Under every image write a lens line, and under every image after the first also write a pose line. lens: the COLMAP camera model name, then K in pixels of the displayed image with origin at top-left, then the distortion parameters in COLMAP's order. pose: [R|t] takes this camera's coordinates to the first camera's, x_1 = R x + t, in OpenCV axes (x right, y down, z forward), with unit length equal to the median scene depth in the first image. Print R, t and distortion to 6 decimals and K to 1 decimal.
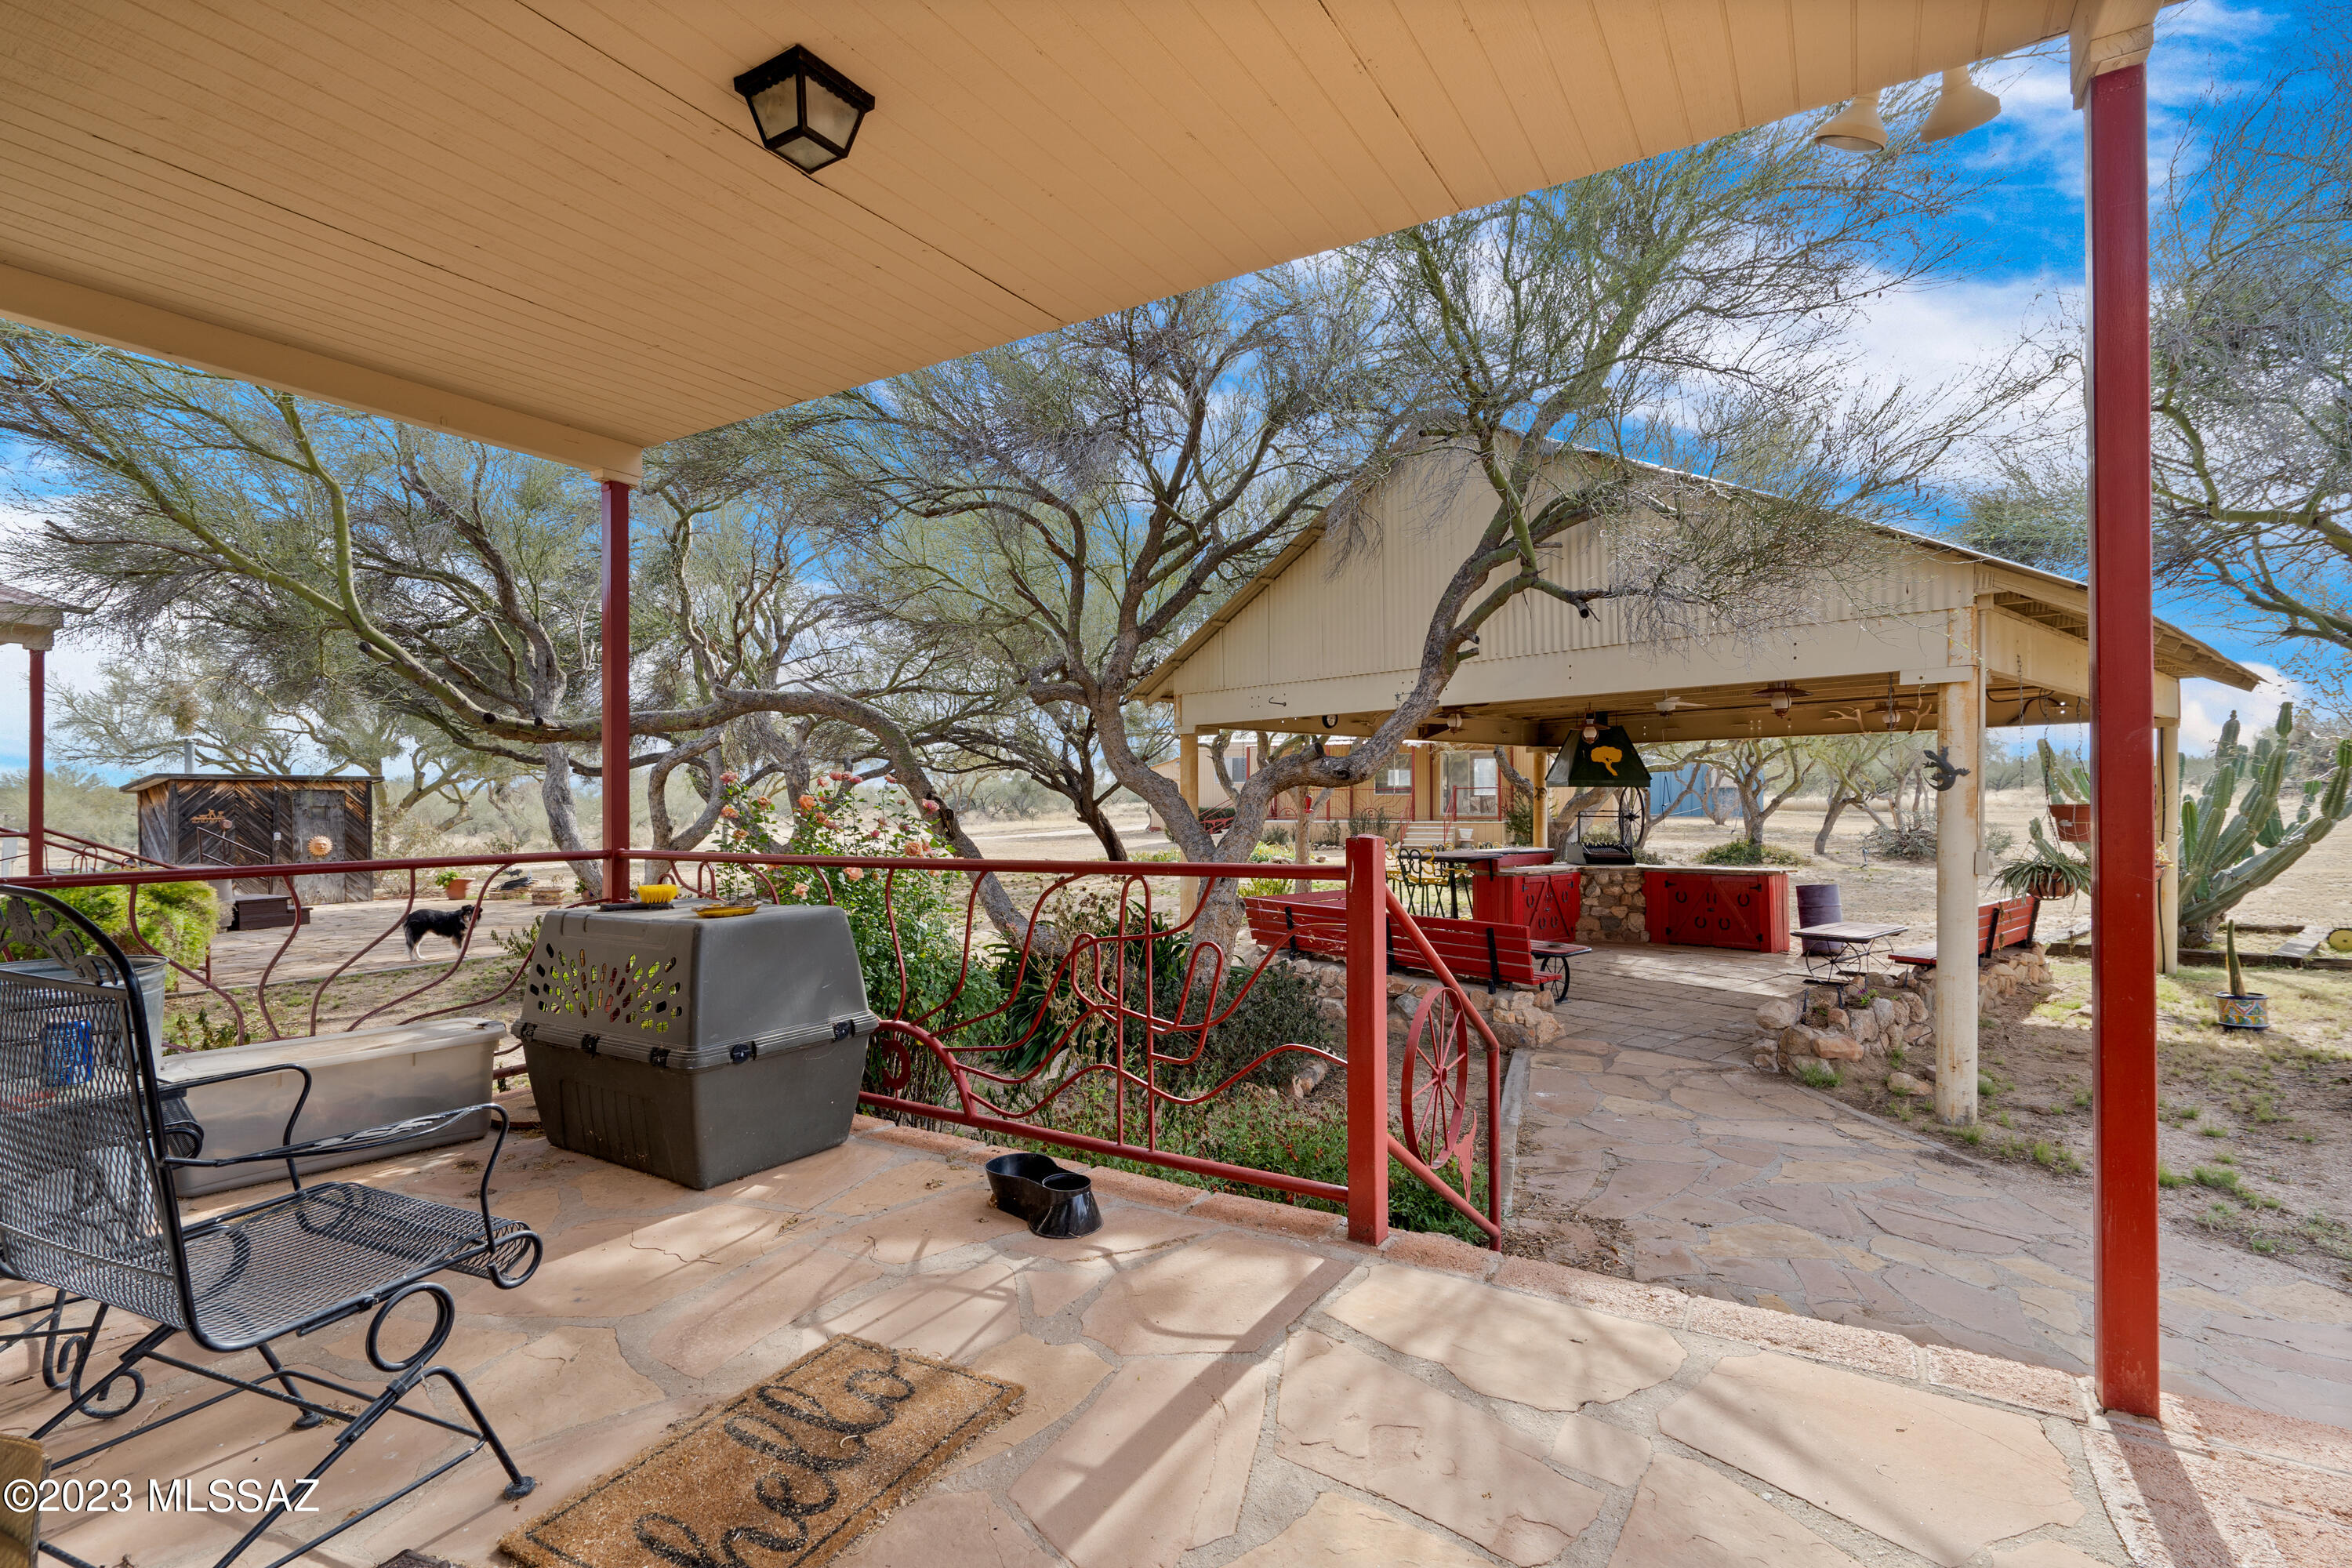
lens RADIAL K [[1081.9, 0, 1178.2], [0, 1081.9, 788.1], [0, 0, 1]] dist [0.000270, 0.000130]
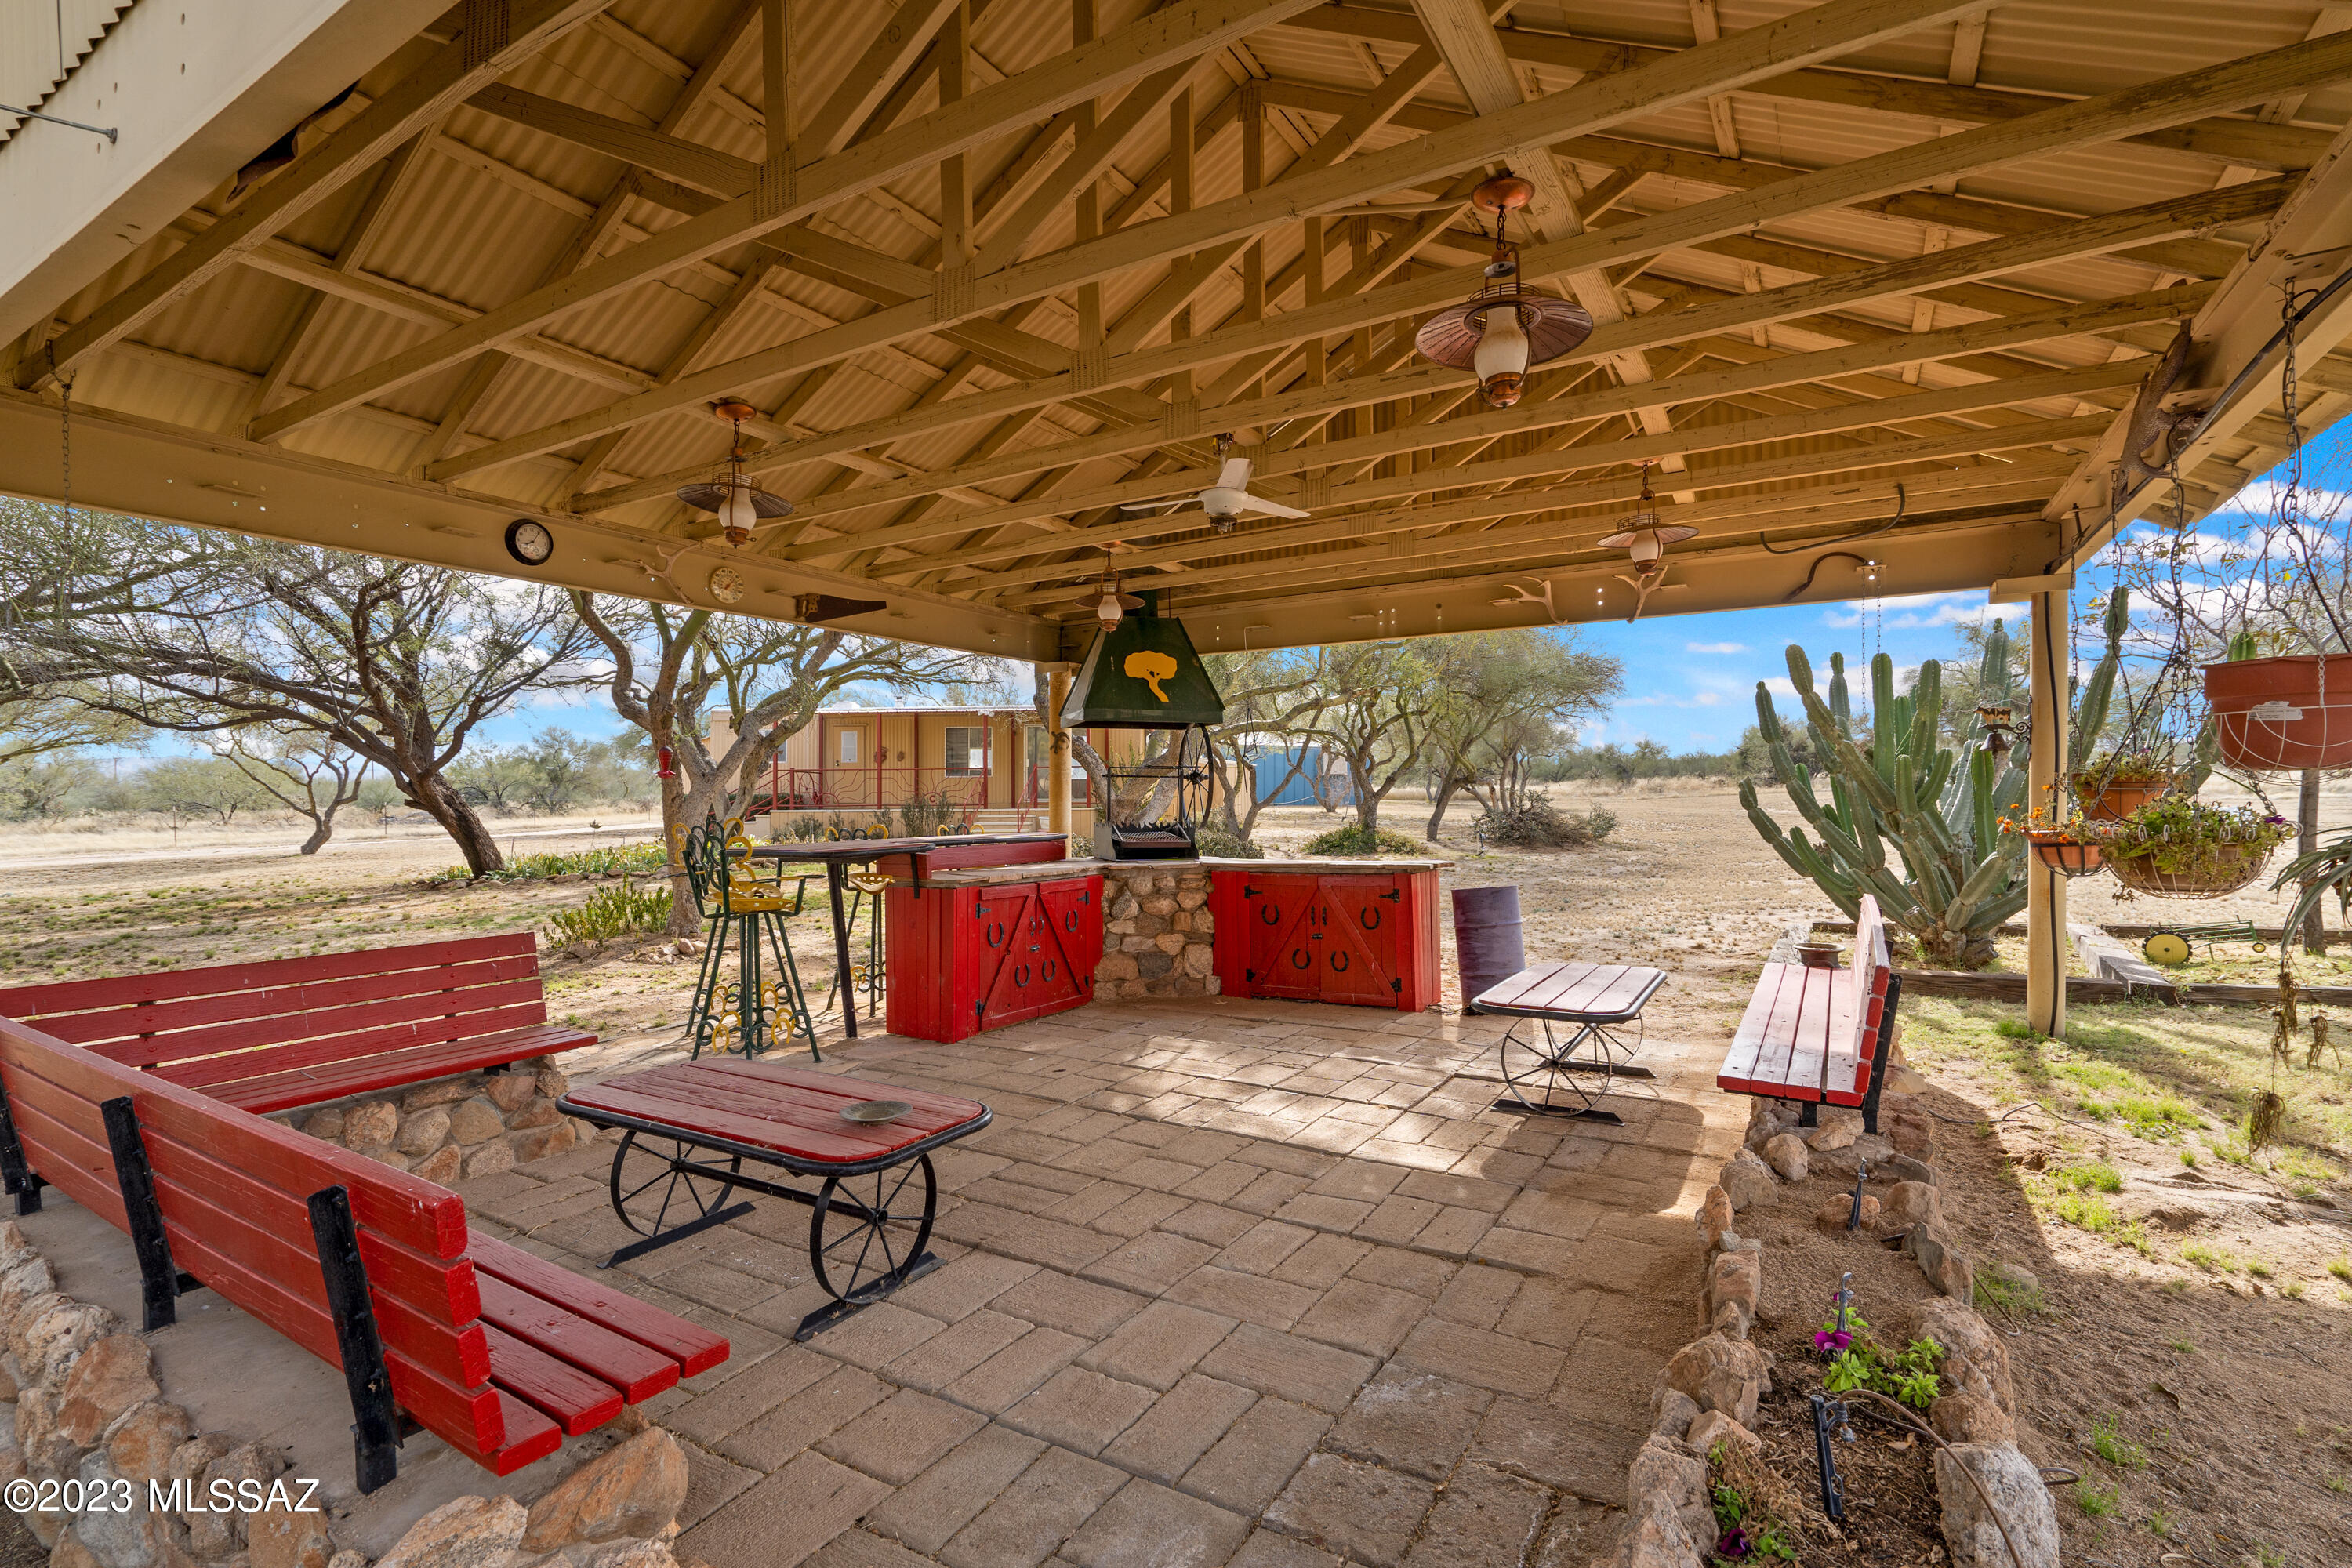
lens RADIAL K [[1081.9, 0, 1174.4], [0, 1081.9, 783.8], [0, 0, 1]] dist [0.000270, 0.000130]
pose [[0.949087, 0.000635, 0.315013, 0.211853], [-0.000083, 0.999998, -0.001766, 0.029478], [-0.315013, 0.001650, 0.949086, 0.424328]]
